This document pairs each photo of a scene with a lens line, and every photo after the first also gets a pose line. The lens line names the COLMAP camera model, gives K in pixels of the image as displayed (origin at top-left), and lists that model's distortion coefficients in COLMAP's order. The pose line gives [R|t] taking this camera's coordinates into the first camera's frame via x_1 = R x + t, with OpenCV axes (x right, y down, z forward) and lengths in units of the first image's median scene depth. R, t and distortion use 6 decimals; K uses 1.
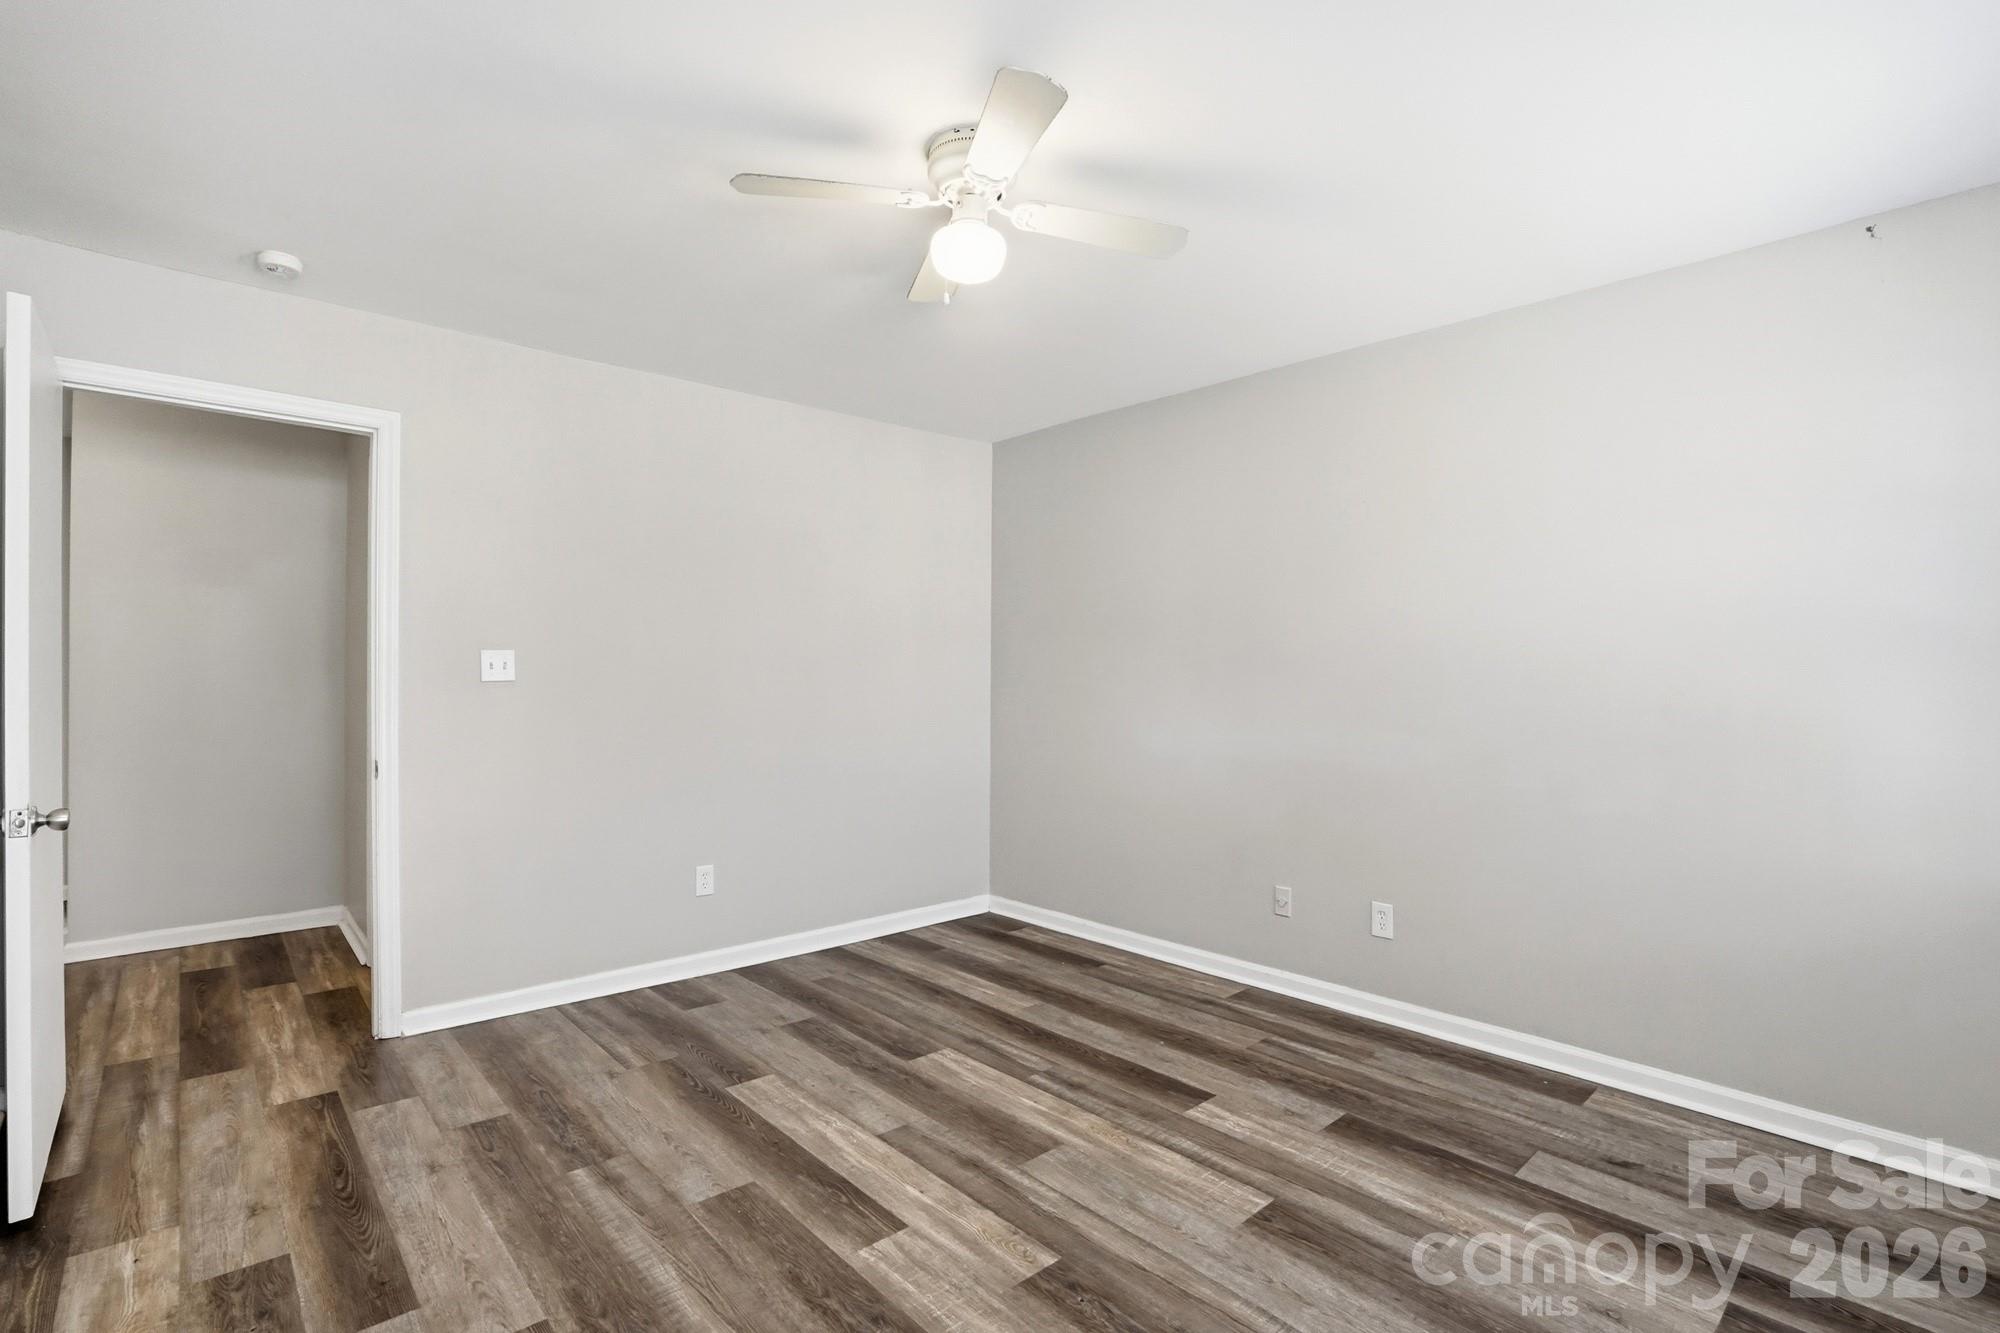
lens RADIAL K [[937.7, 0, 1002.0], [0, 937.7, 673.6], [0, 0, 1]] dist [-0.059101, 0.024385]
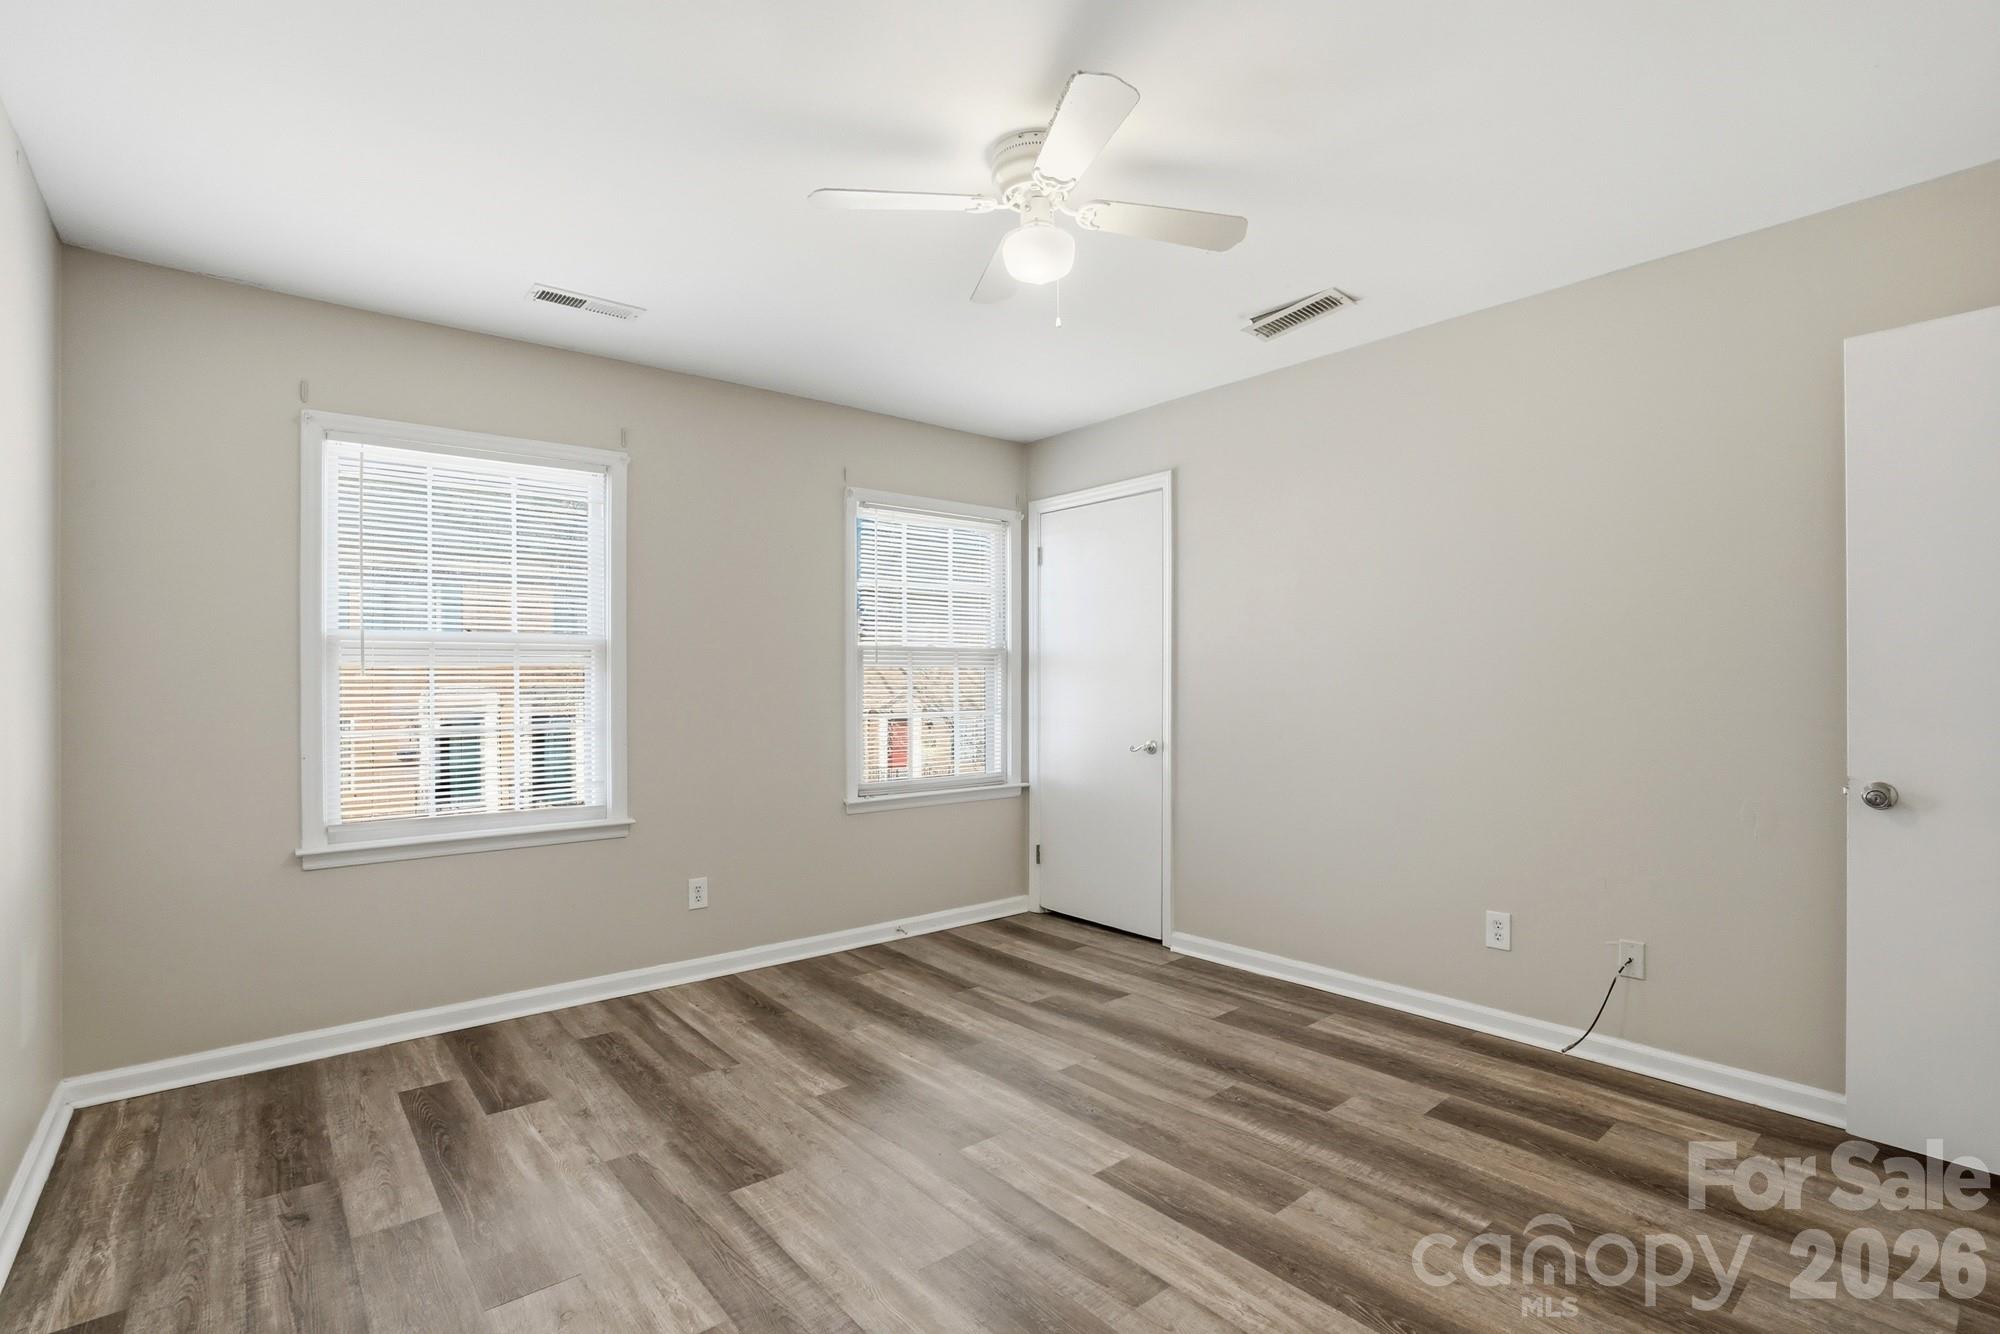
lens RADIAL K [[937.7, 0, 1002.0], [0, 937.7, 674.1], [0, 0, 1]] dist [-0.059101, 0.024385]
pose [[-0.999316, 0.000396, 0.036966, -0.026481], [0.000237, 0.999991, -0.004322, 0.013901], [-0.036967, -0.004310, -0.999307, 1.568851]]
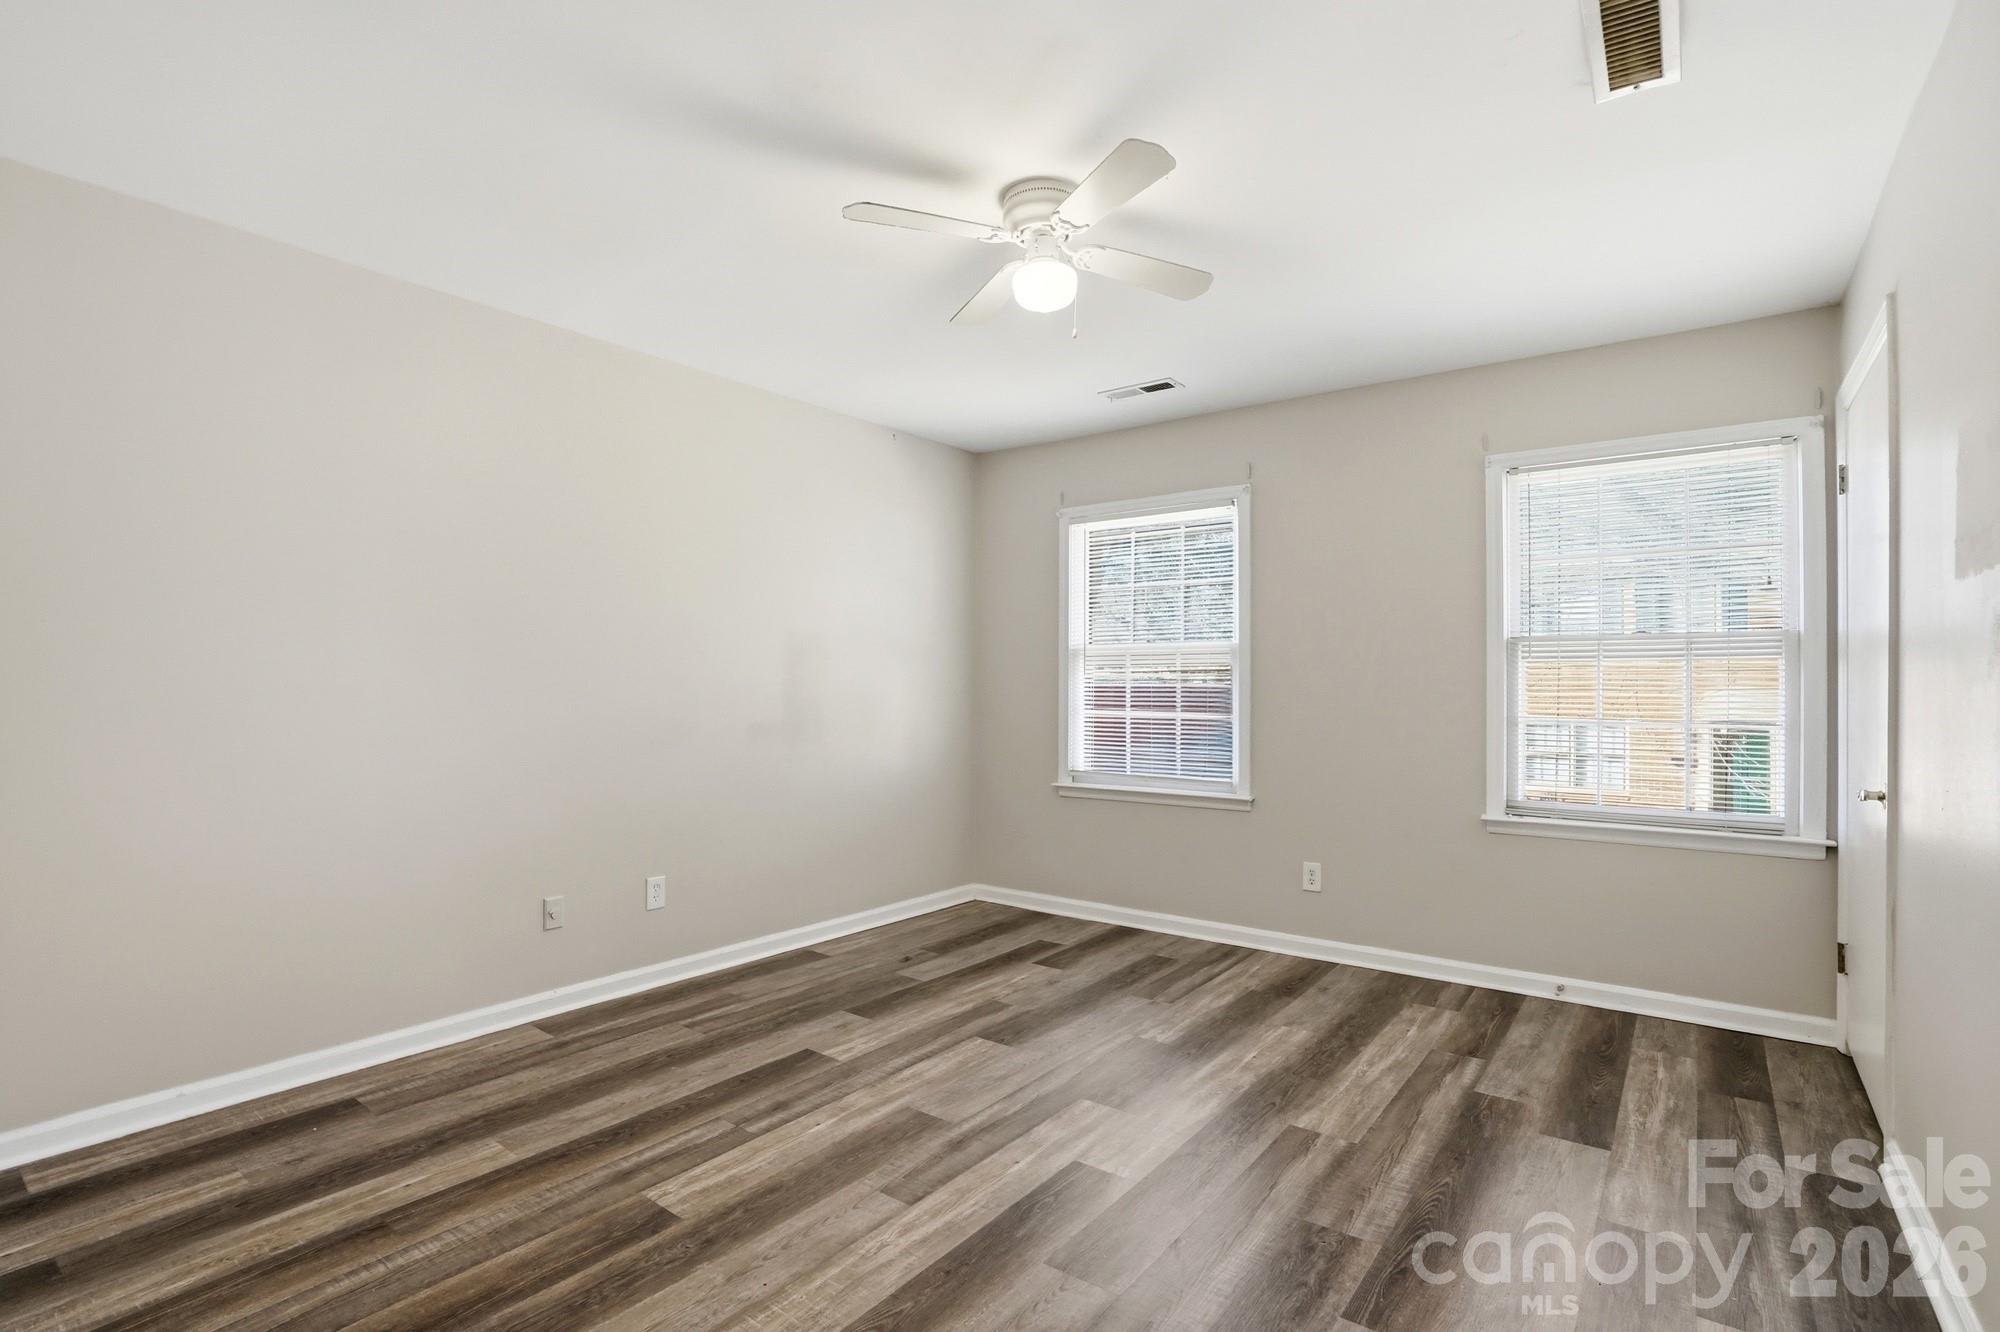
lens RADIAL K [[937.7, 0, 1002.0], [0, 937.7, 673.1], [0, 0, 1]] dist [-0.059101, 0.024385]
pose [[-0.185431, 0.009072, 0.982615, -0.879826], [-0.001401, 0.999954, -0.009497, 0.023930], [-0.982656, -0.003138, -0.185410, 0.970616]]
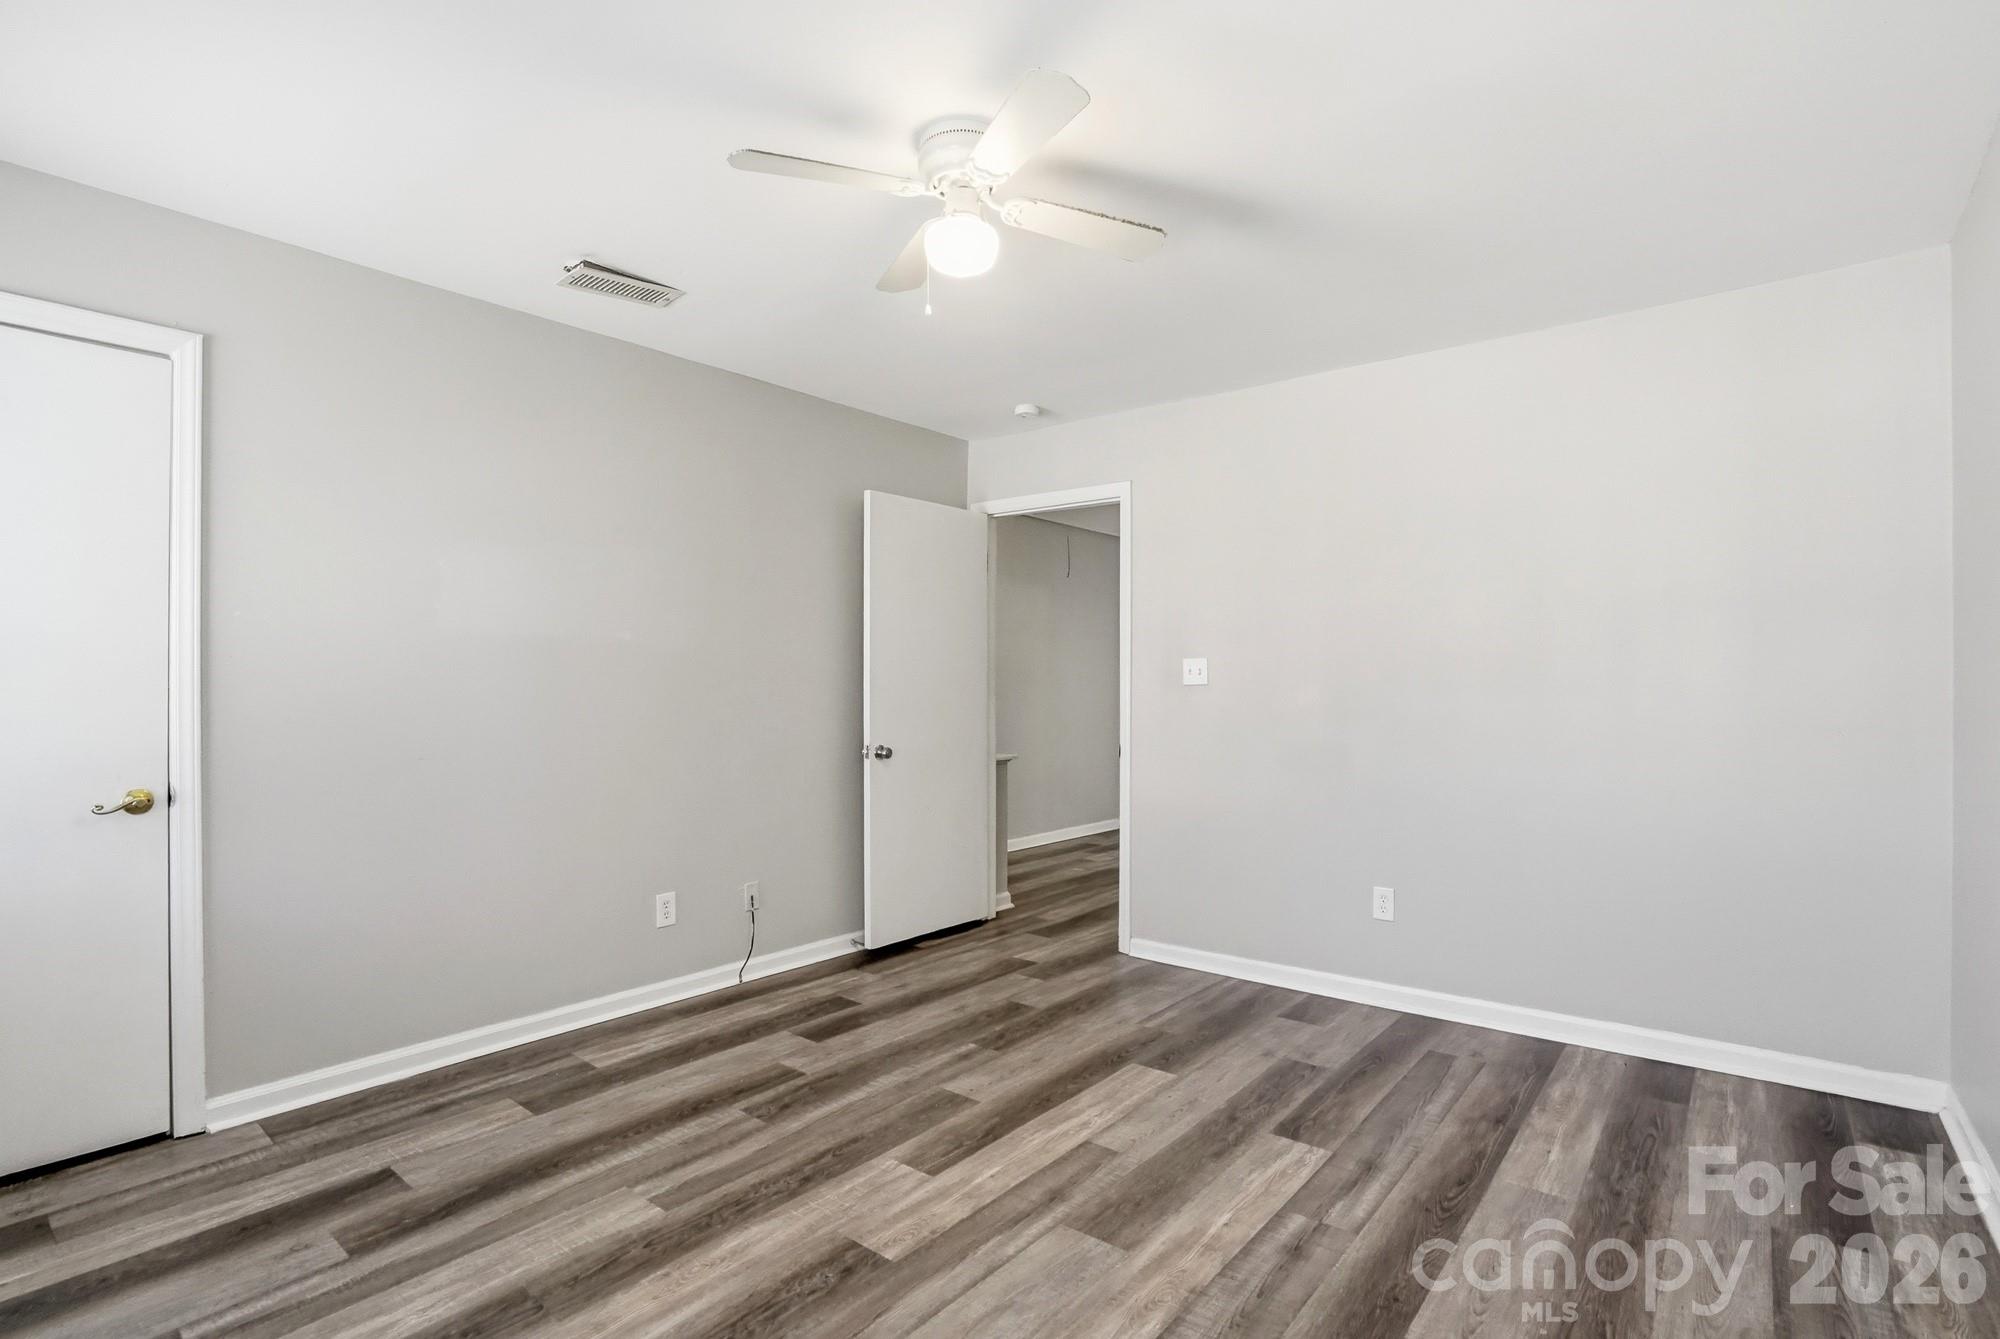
lens RADIAL K [[957.2, 0, 993.6], [0, 957.2, 693.7], [0, 0, 1]] dist [-0.057509, 0.023358]
pose [[0.149337, -0.001012, -0.988786, 0.756199], [-0.001557, 0.999998, -0.001259, 0.026226], [0.988785, 0.001728, 0.149335, 0.679436]]
